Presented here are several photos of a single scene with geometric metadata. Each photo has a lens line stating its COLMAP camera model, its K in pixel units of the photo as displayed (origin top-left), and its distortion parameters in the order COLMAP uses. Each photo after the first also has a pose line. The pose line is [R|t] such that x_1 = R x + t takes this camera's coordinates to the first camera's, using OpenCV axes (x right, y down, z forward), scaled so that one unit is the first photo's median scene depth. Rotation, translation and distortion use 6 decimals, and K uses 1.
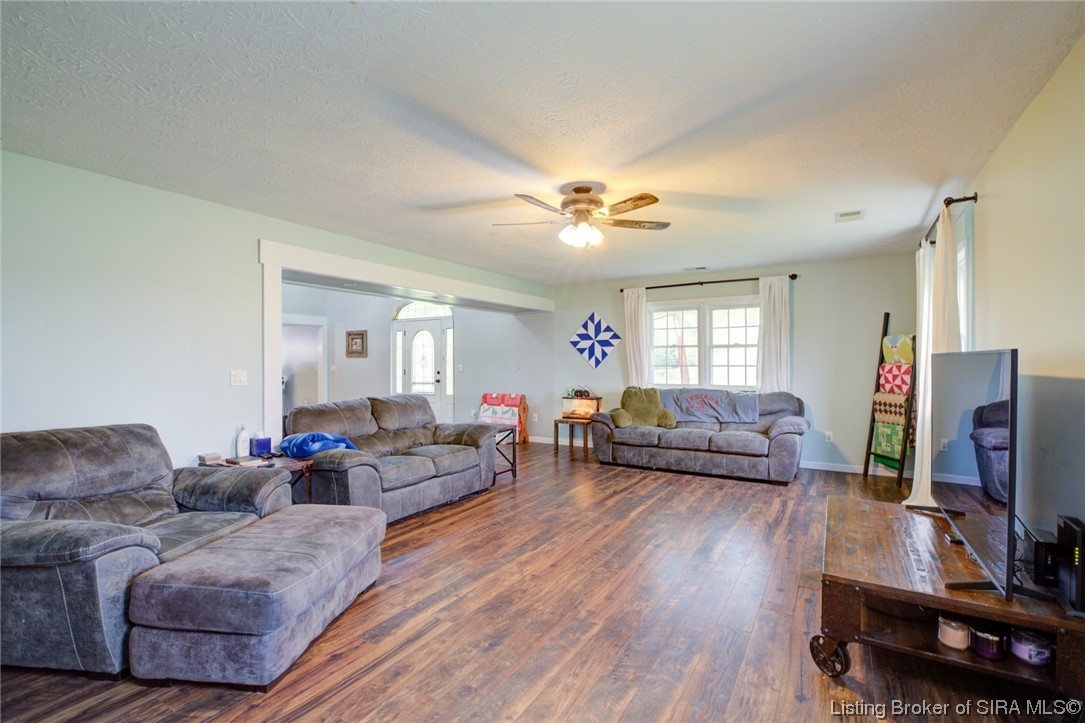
lens RADIAL K [[496.0, 0, 542.5], [0, 496.0, 361.5], [0, 0, 1]] dist [-0.003032, -0.000331]
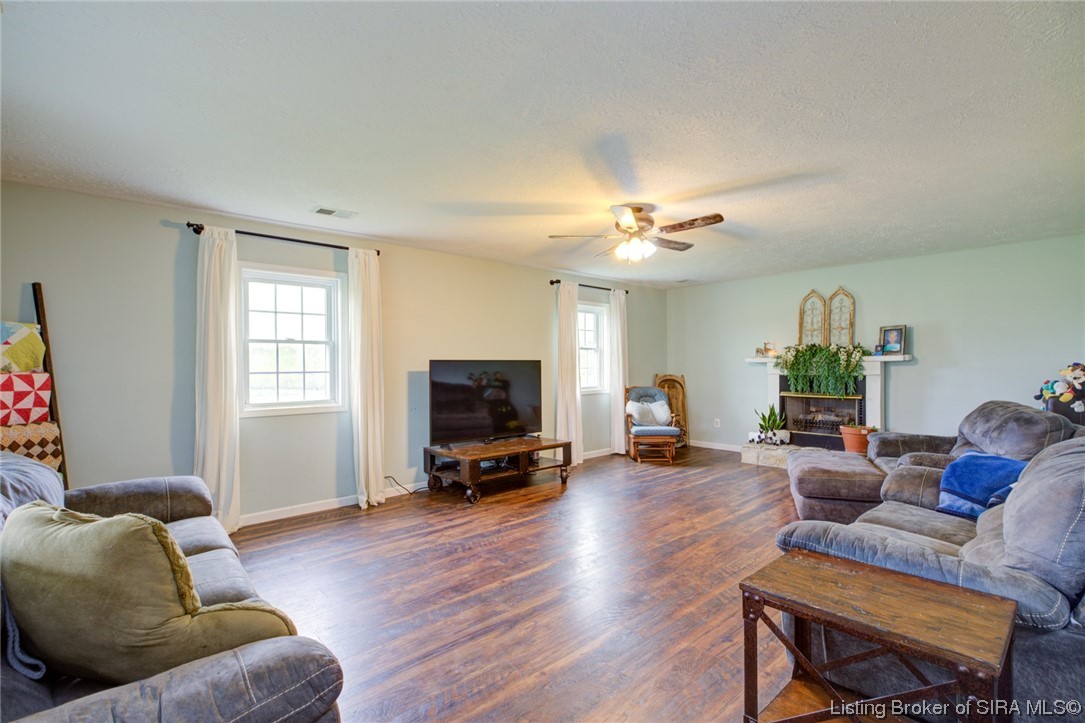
lens RADIAL K [[496.0, 0, 542.5], [0, 496.0, 361.5], [0, 0, 1]] dist [-0.003032, -0.000331]
pose [[-0.956729, 0.011032, 0.290772, -0.042644], [0.009929, 0.999937, -0.005270, 0.001055], [-0.290812, -0.002155, -0.956778, 2.029544]]
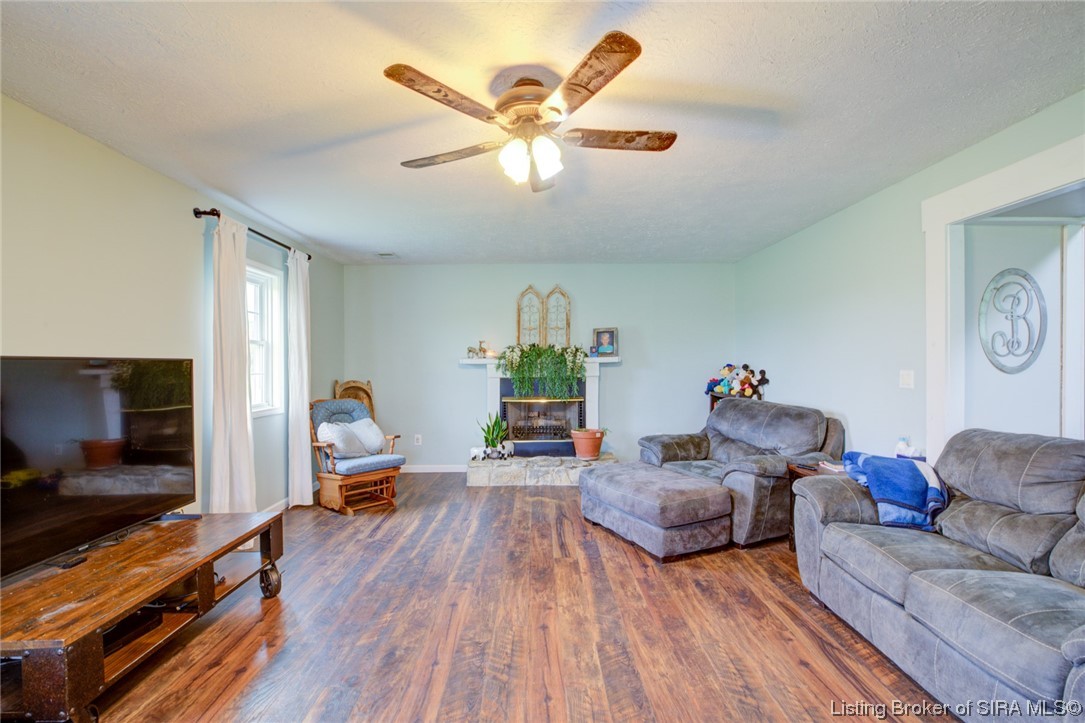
lens RADIAL K [[496.0, 0, 542.5], [0, 496.0, 361.5], [0, 0, 1]] dist [-0.003032, -0.000331]
pose [[-0.851548, 0.008282, -0.524211, 0.375461], [0.009773, 0.999952, -0.000079, -0.002547], [0.524185, -0.005190, -0.851588, 1.464131]]
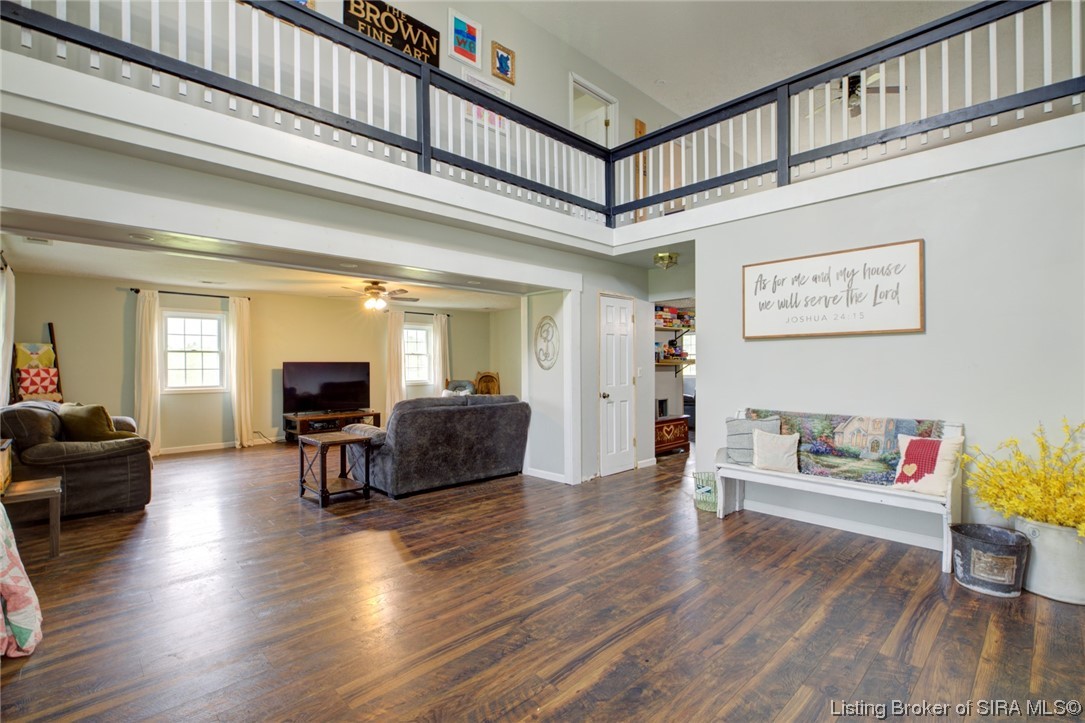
lens RADIAL K [[496.0, 0, 542.5], [0, 496.0, 361.5], [0, 0, 1]] dist [-0.003032, -0.000331]
pose [[-0.964657, 0.009018, 0.263354, -1.096684], [0.007448, 0.999948, -0.006959, 0.008819], [-0.263403, -0.004752, -0.964674, 2.697420]]
